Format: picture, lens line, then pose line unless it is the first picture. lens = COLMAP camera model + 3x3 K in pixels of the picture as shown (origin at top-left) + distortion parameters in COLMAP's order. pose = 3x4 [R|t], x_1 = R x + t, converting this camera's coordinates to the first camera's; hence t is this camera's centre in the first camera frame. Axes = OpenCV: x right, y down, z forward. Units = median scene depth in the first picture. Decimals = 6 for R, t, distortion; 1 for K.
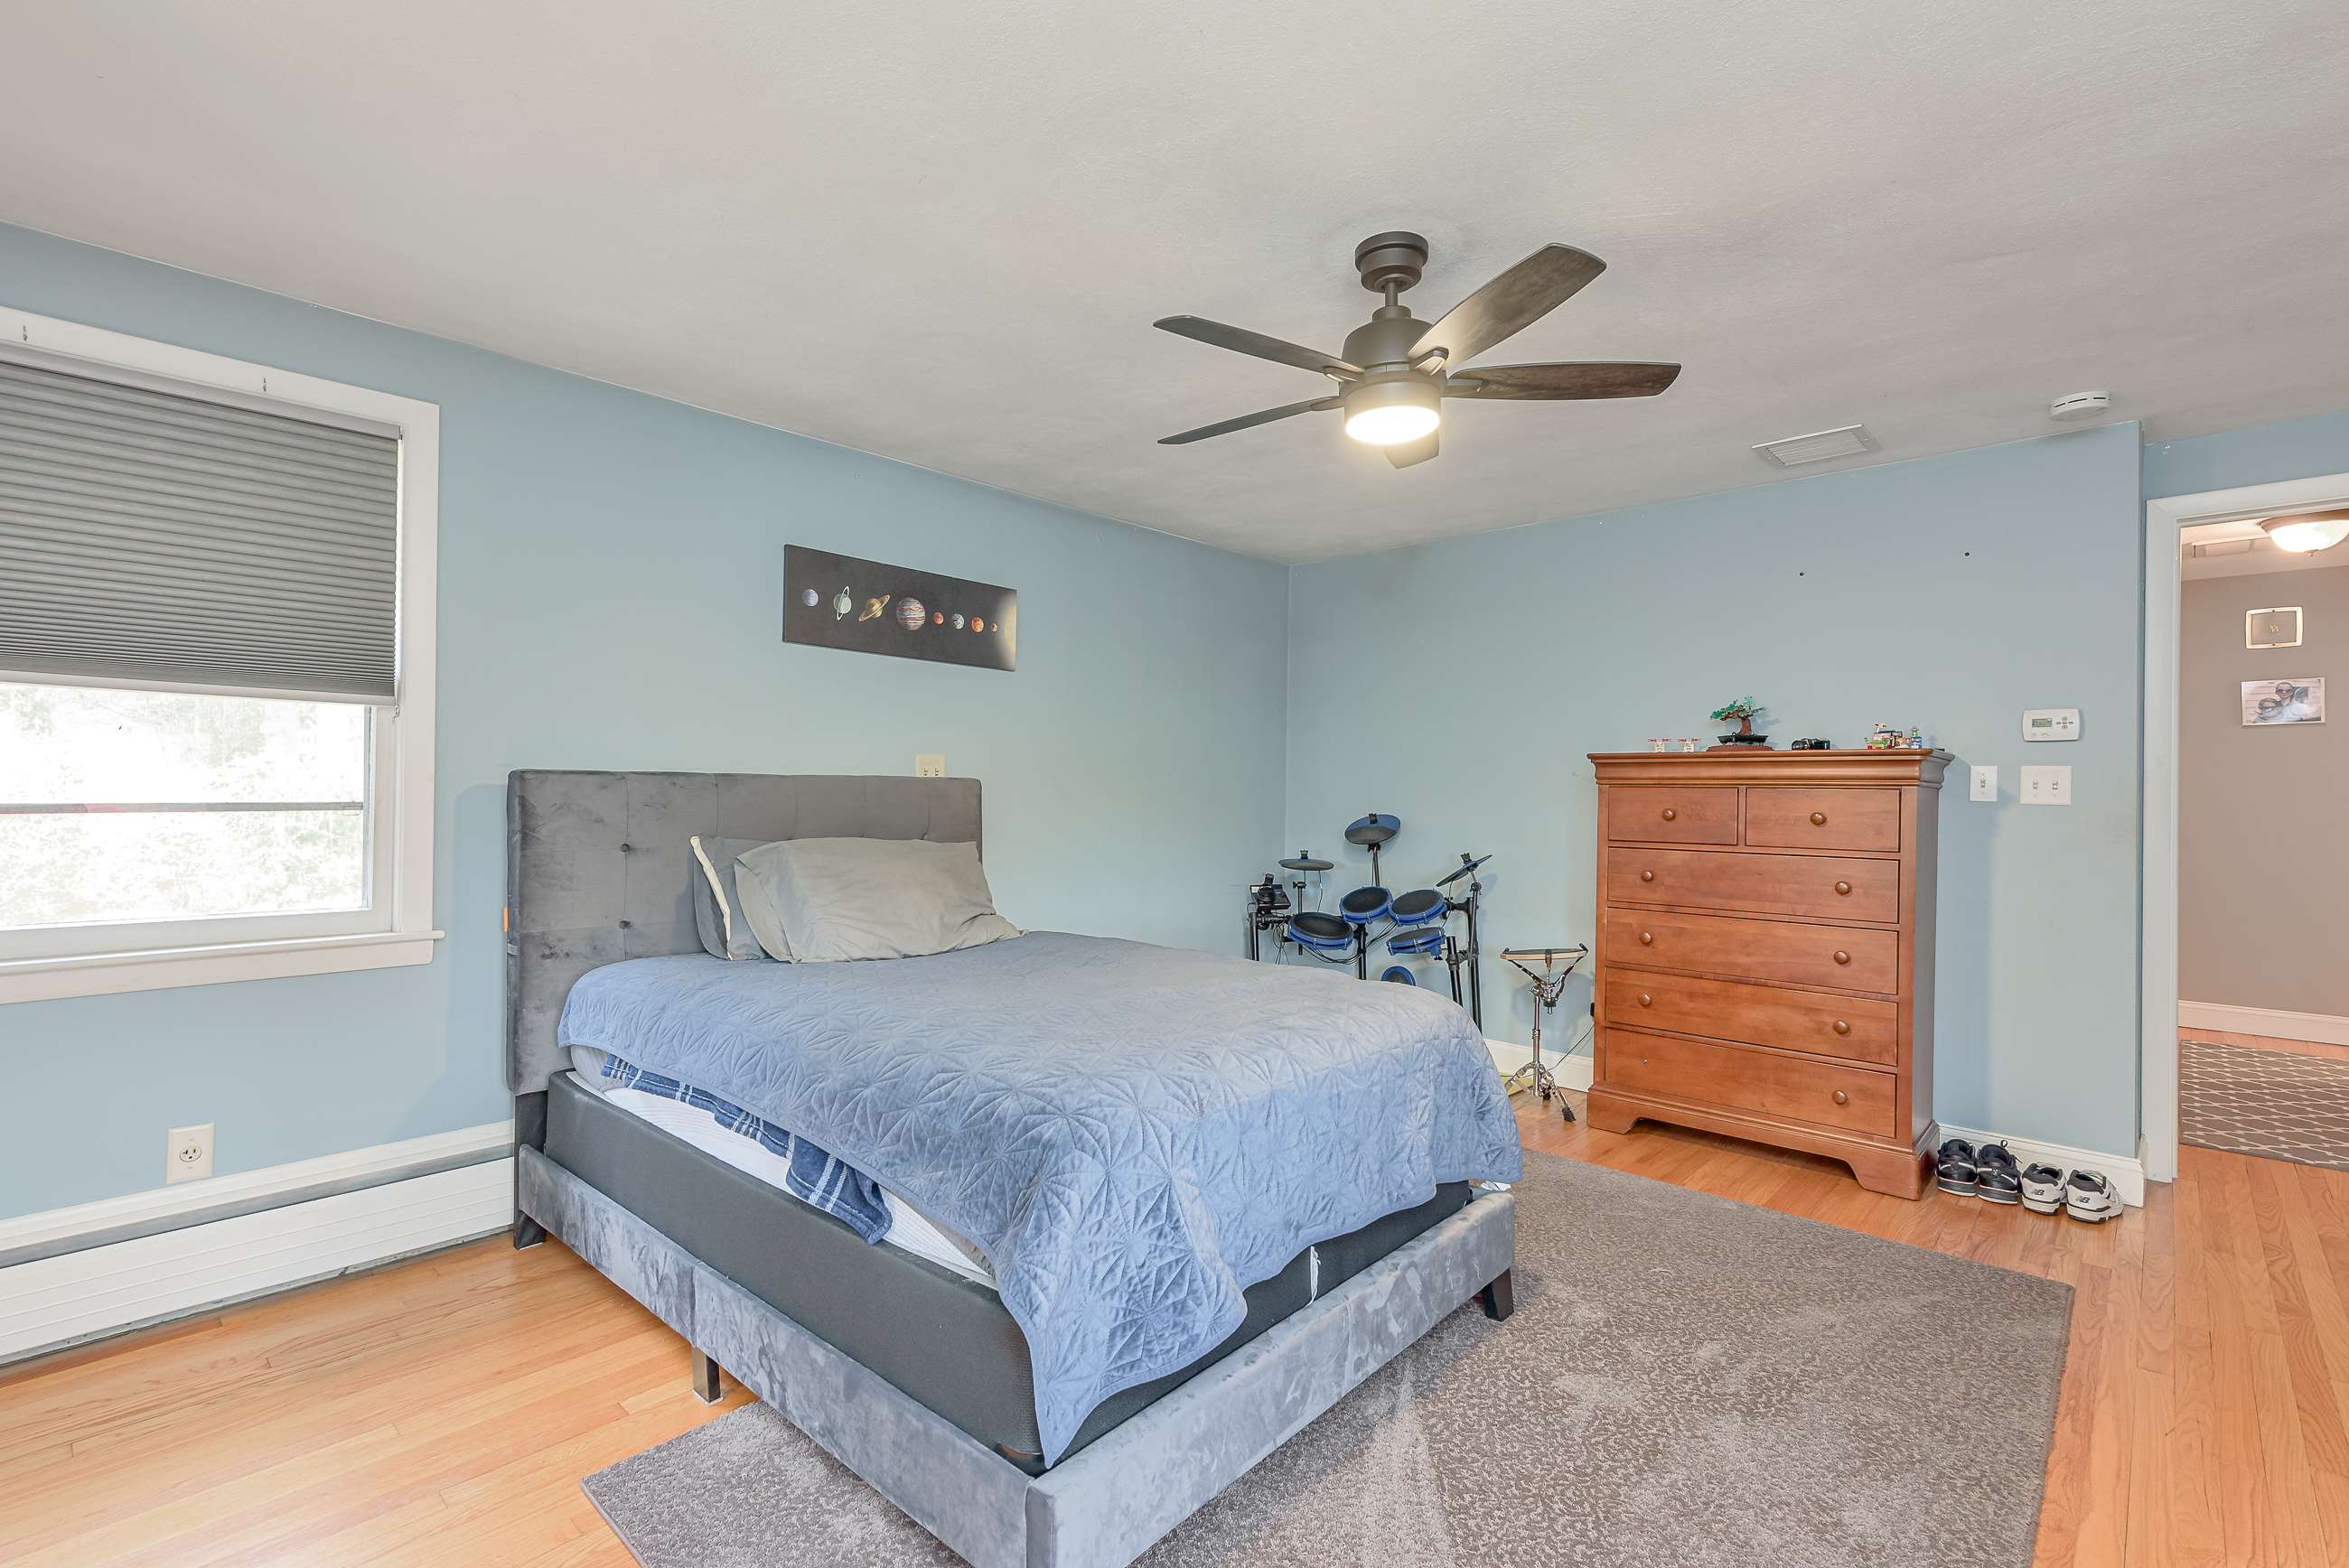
lens RADIAL K [[1094.8, 0, 1185.8], [0, 1094.8, 783.0], [0, 0, 1]] dist [0.003708, 0.000072]
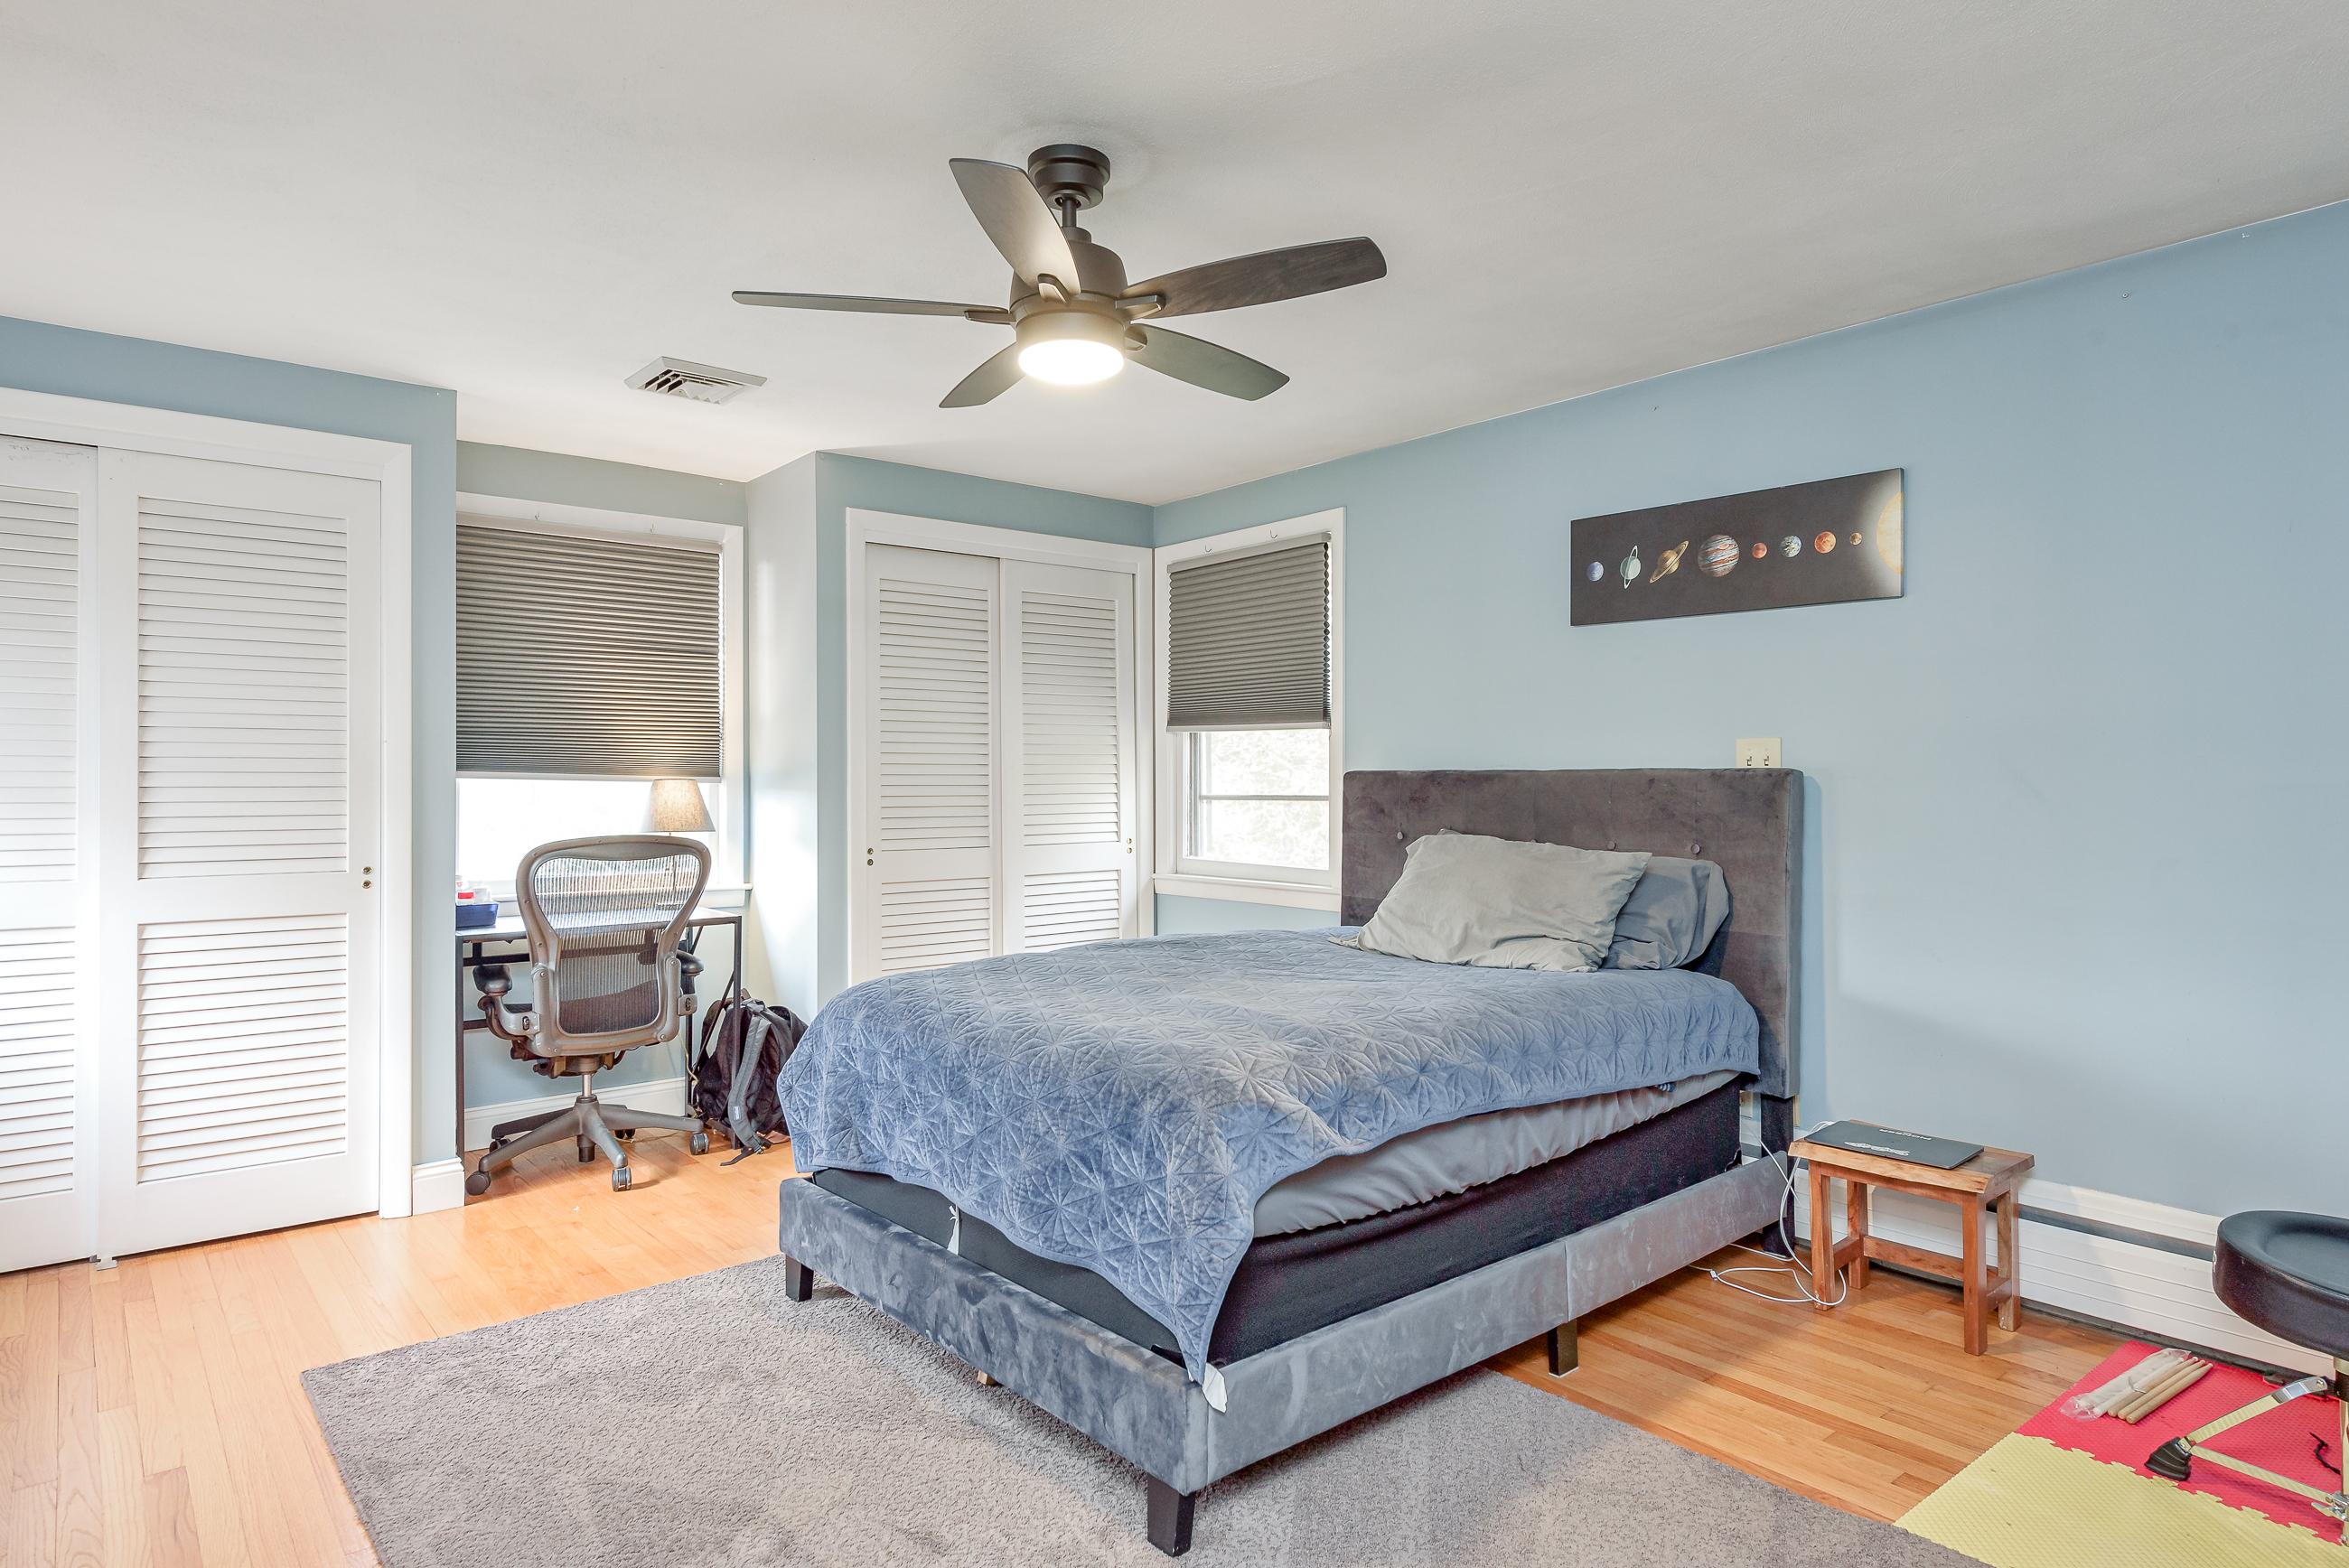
lens RADIAL K [[1342.1, 0, 1170.2], [0, 1342.1, 780.1], [0, 0, 1]] dist [-0.004542, -0.000424]
pose [[-0.148730, -0.007517, -0.988849, 0.734869], [0.012087, 0.999883, -0.009419, 0.007009], [0.988804, -0.013353, -0.148622, 0.757908]]
